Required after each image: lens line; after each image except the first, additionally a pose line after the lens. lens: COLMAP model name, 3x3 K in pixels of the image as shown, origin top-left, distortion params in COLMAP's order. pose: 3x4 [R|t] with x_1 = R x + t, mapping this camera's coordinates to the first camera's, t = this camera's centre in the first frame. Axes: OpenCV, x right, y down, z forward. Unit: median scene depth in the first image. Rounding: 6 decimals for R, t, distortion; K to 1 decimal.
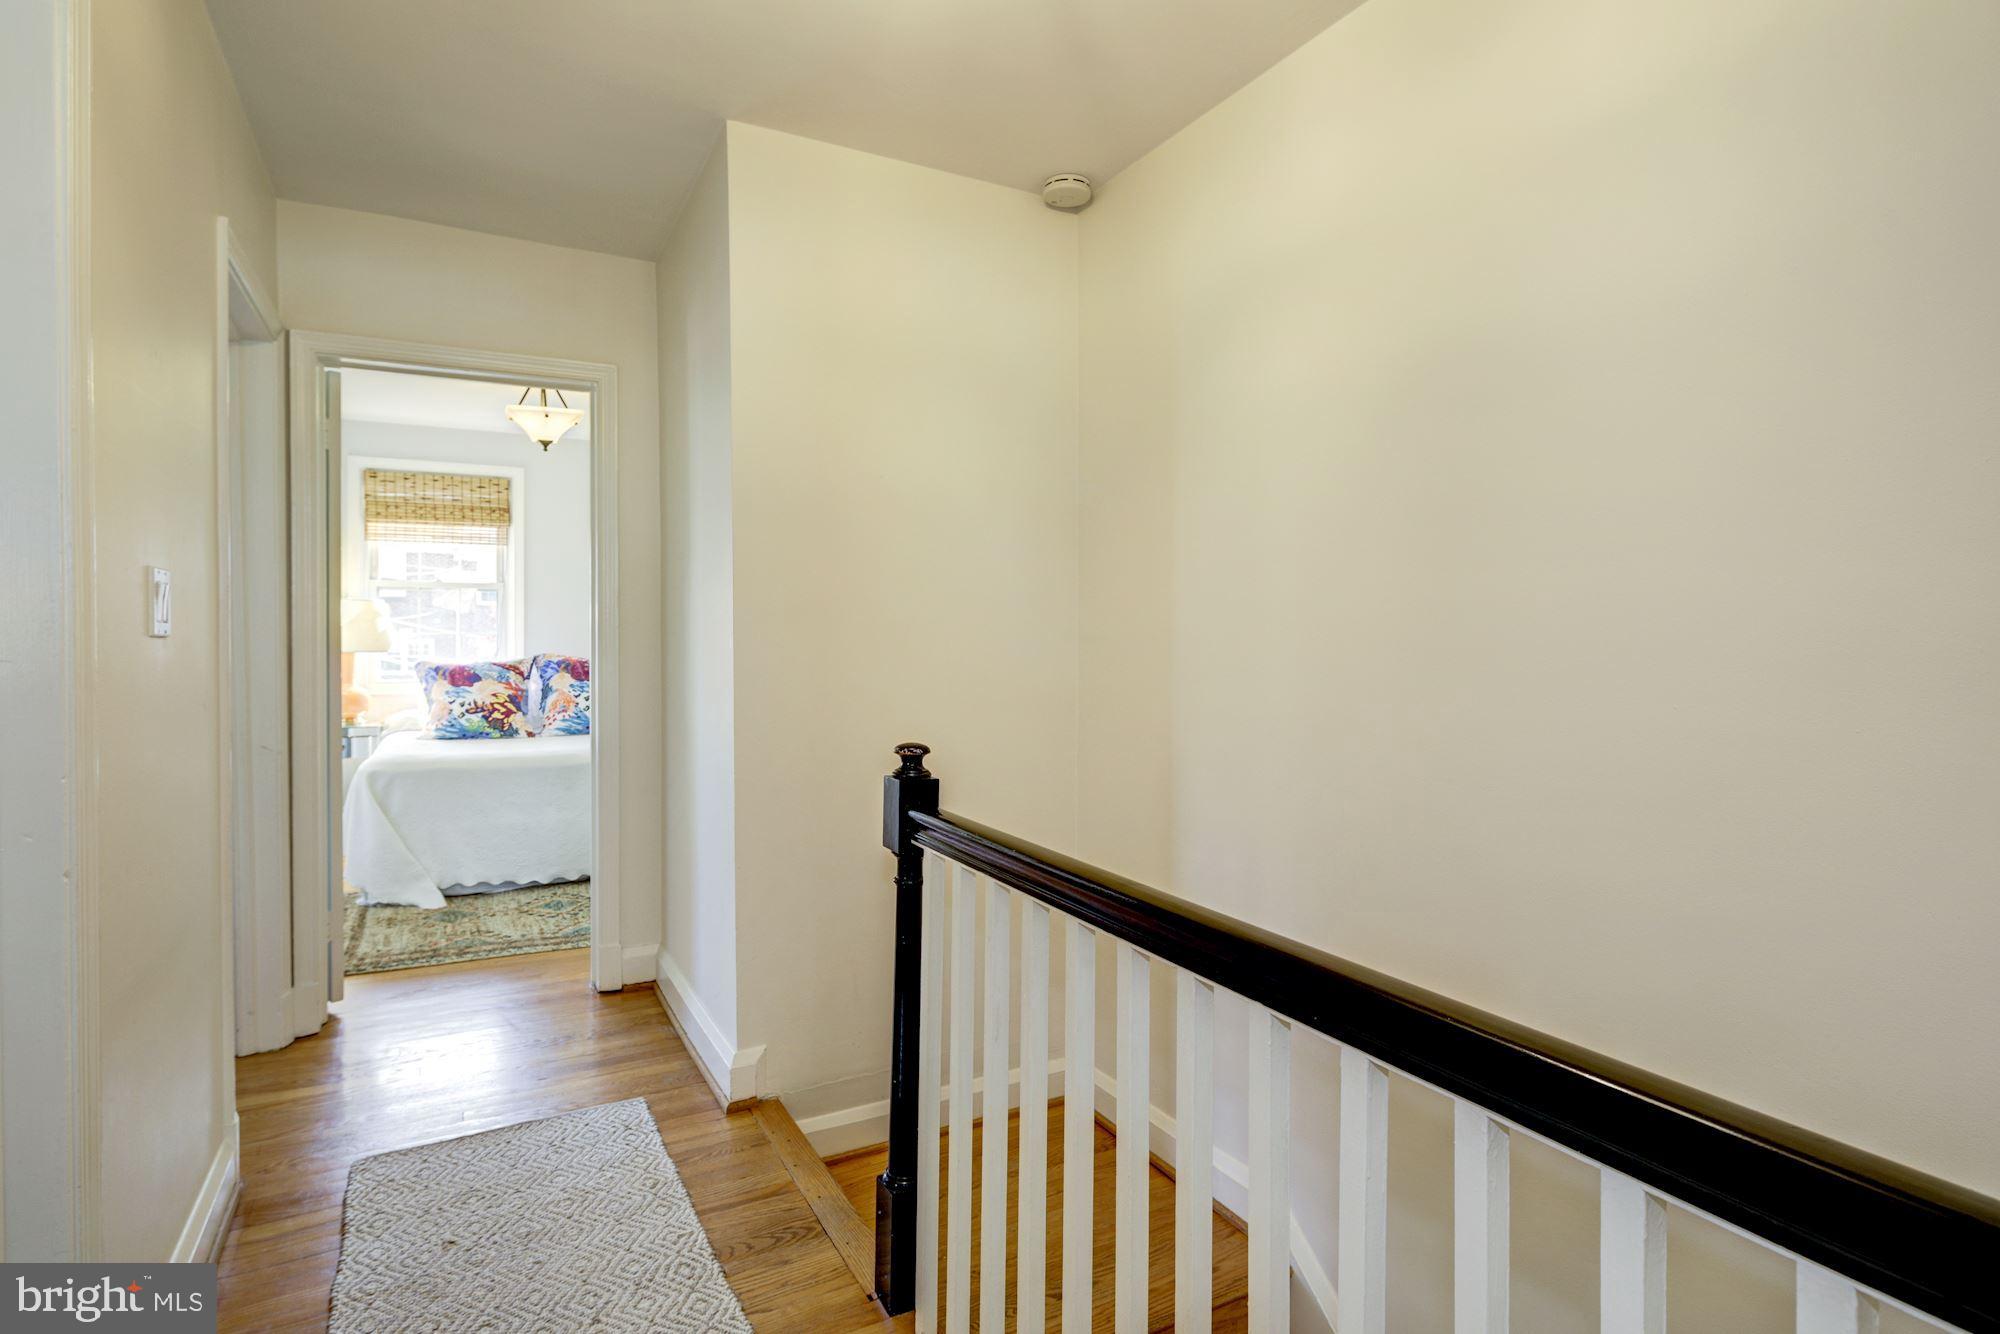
lens RADIAL K [[974.5, 0, 993.0], [0, 974.5, 648.8], [0, 0, 1]] dist [-0.001223, -0.001310]
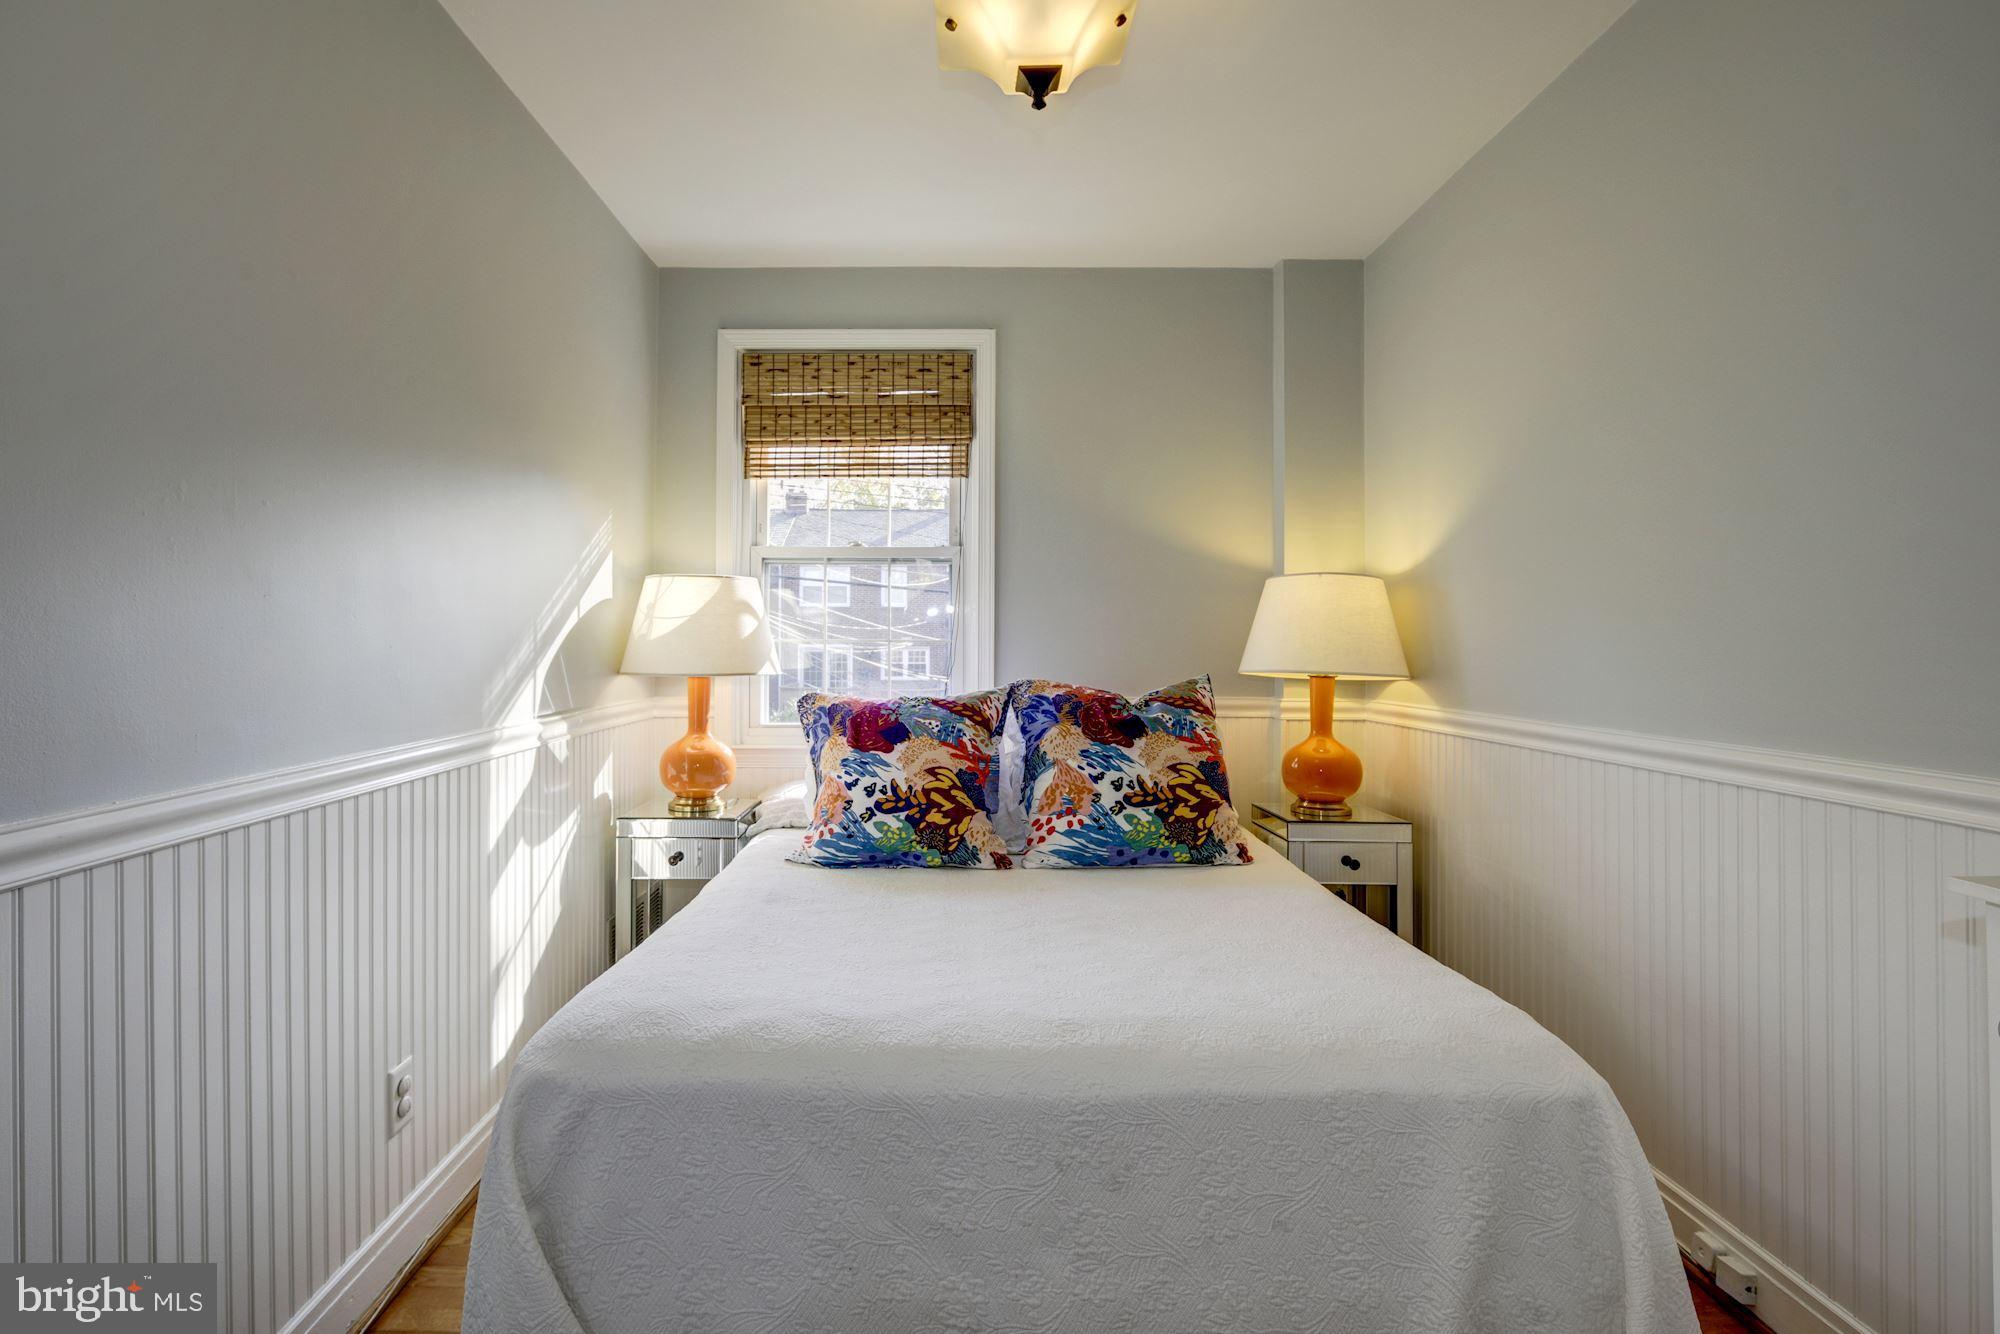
lens RADIAL K [[974.5, 0, 993.0], [0, 974.5, 648.8], [0, 0, 1]] dist [-0.001223, -0.001310]
pose [[0.894493, 0.000493, -0.447082, -0.270421], [-0.003961, 0.999969, -0.006822, -0.007473], [0.447065, 0.007873, 0.894467, 0.580083]]
